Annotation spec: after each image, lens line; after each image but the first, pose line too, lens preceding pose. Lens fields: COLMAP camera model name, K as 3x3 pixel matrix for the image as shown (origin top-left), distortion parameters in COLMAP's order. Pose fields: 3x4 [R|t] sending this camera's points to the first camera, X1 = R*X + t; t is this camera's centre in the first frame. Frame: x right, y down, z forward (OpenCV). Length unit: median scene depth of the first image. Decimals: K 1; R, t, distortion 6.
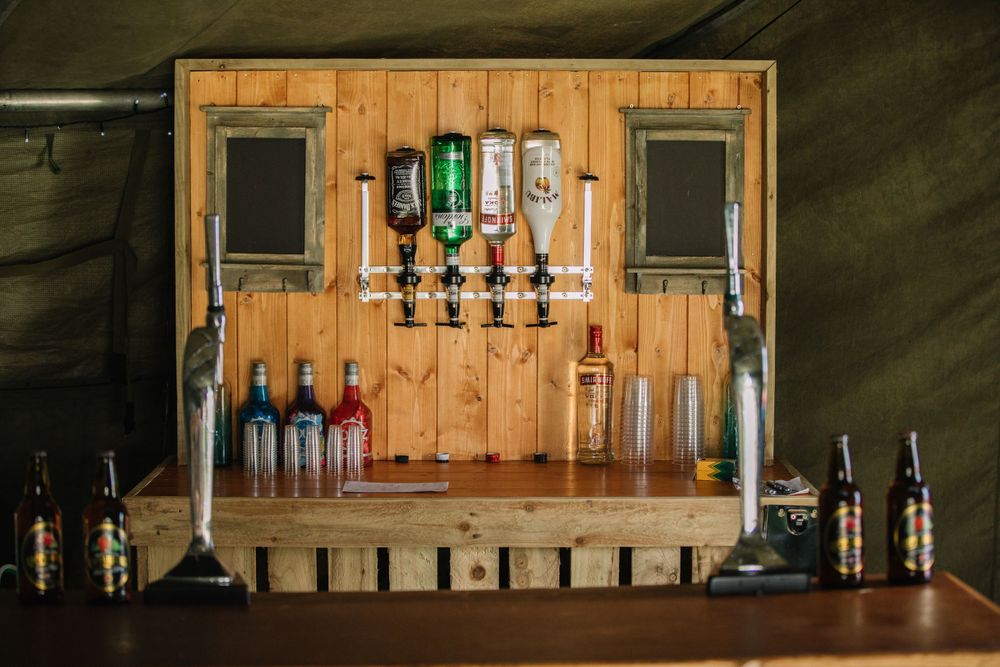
lens RADIAL K [[2056.8, 0, 500.0], [0, 2056.8, 336.1], [0, 0, 1]] dist [-0.290304, 0.000000]
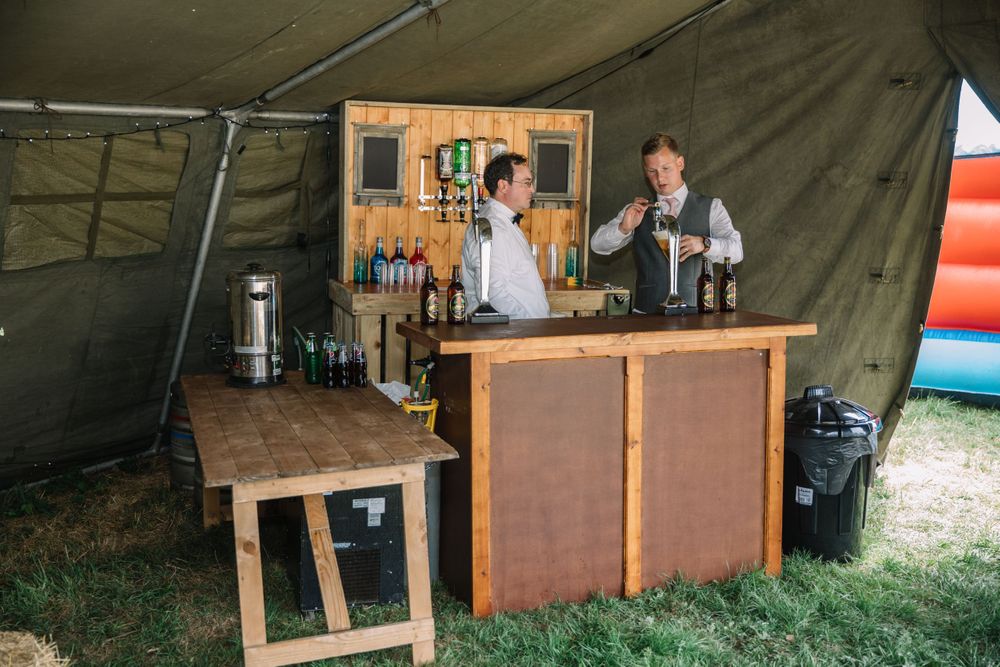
lens RADIAL K [[1269.4, 0, 500.0], [0, 1269.4, 331.6], [0, 0, 1]] dist [0.150691, 0.000000]
pose [[0.944904, -0.023586, 0.326497, -0.456157], [-0.001306, 0.997121, 0.075814, 0.010053], [-0.327345, -0.072063, 0.942153, -0.391370]]
